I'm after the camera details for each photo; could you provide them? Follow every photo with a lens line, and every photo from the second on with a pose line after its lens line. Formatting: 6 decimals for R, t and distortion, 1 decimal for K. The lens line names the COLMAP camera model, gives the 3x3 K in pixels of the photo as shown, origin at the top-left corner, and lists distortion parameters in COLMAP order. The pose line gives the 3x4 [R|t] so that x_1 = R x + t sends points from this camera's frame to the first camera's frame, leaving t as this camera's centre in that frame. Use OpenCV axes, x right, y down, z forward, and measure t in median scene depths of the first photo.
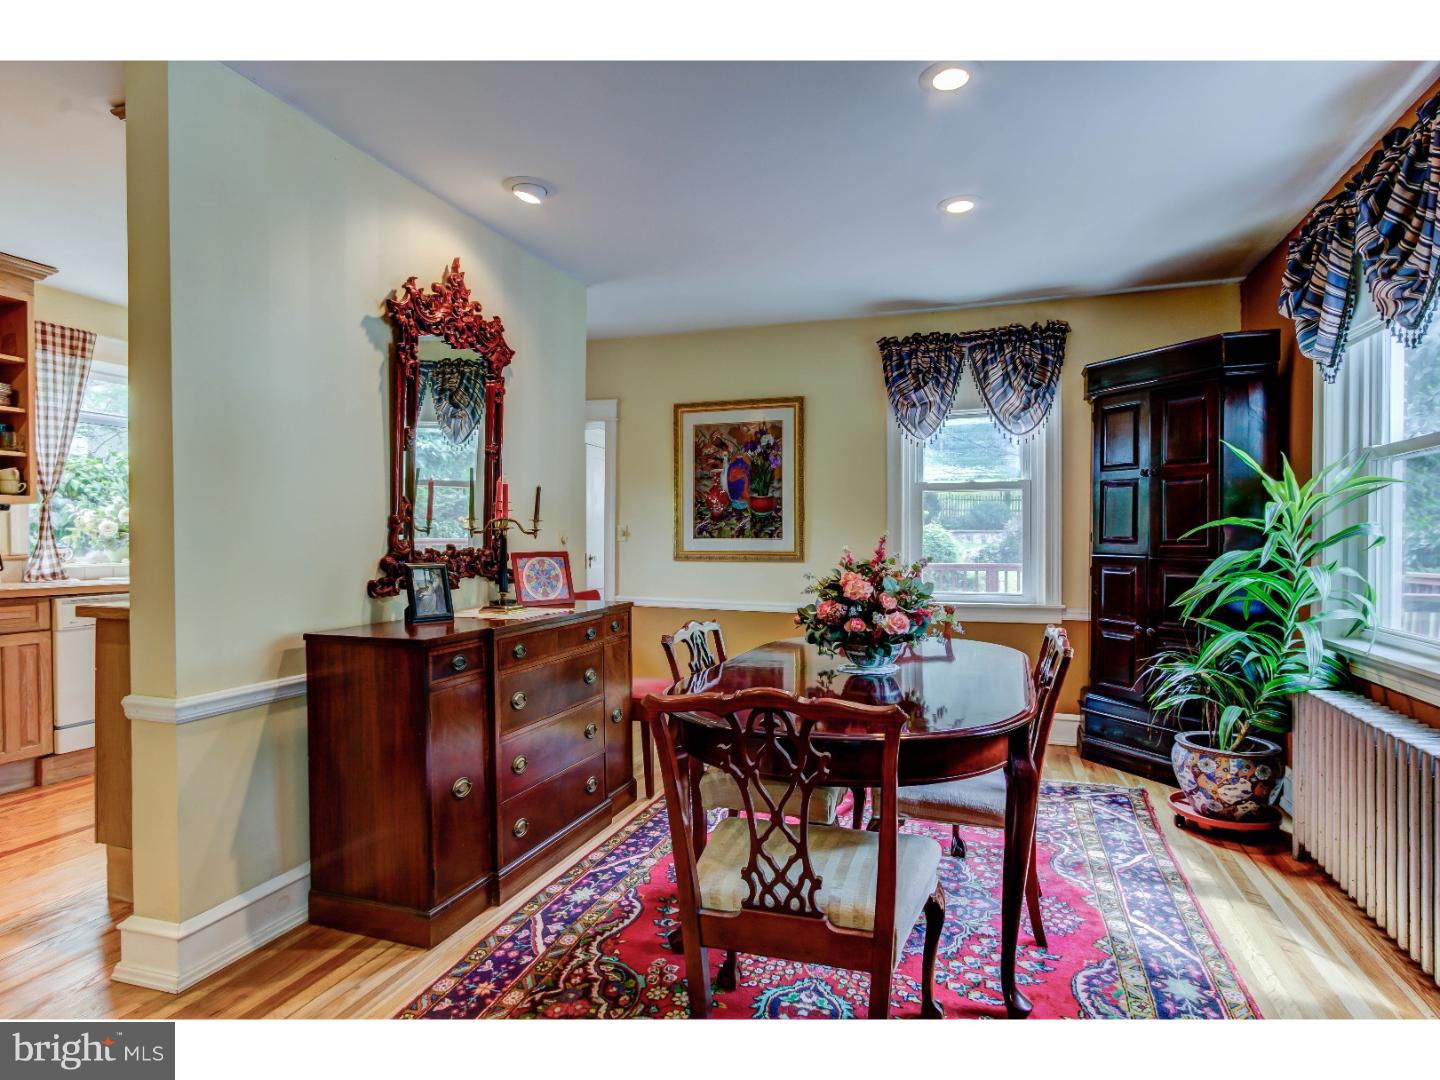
lens RADIAL K [[784.1, 0, 720.0], [0, 784.1, 540.0], [0, 0, 1]] dist [-0.003167, -0.000456]
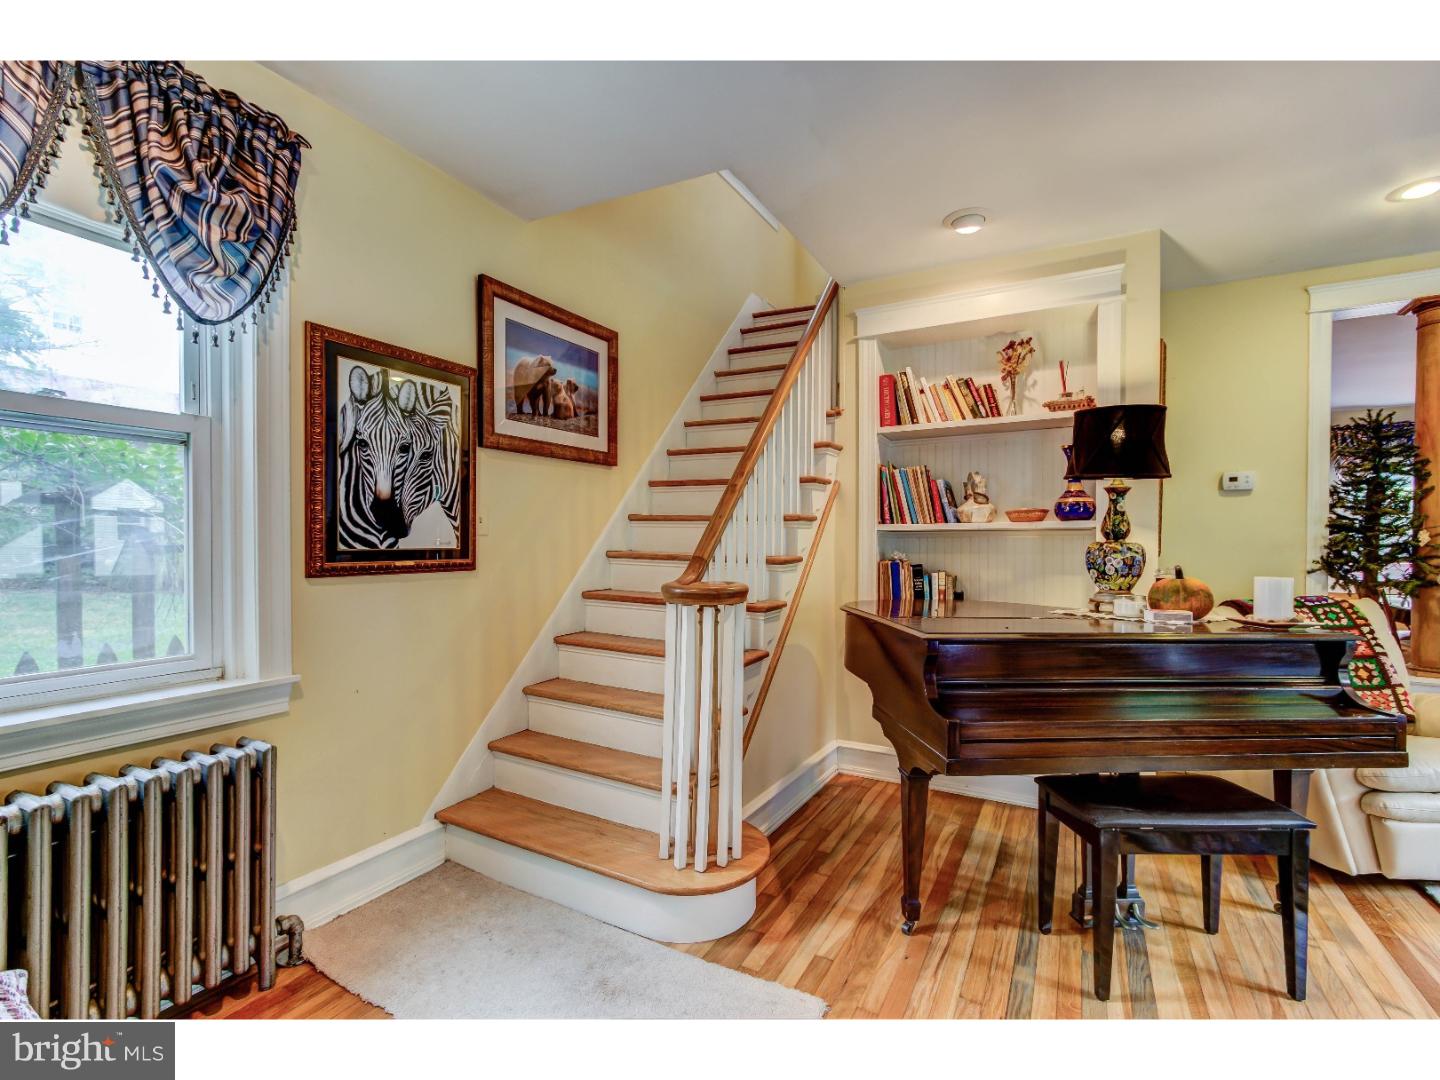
lens RADIAL K [[658.1, 0, 719.4], [0, 658.1, 546.3], [0, 0, 1]] dist [-0.000012, 0.001966]
pose [[0.986563, 0.001681, -0.163375, -0.902830], [-0.000674, 0.999980, 0.006219, -0.006778], [0.163382, -0.006026, 0.986544, -0.651152]]
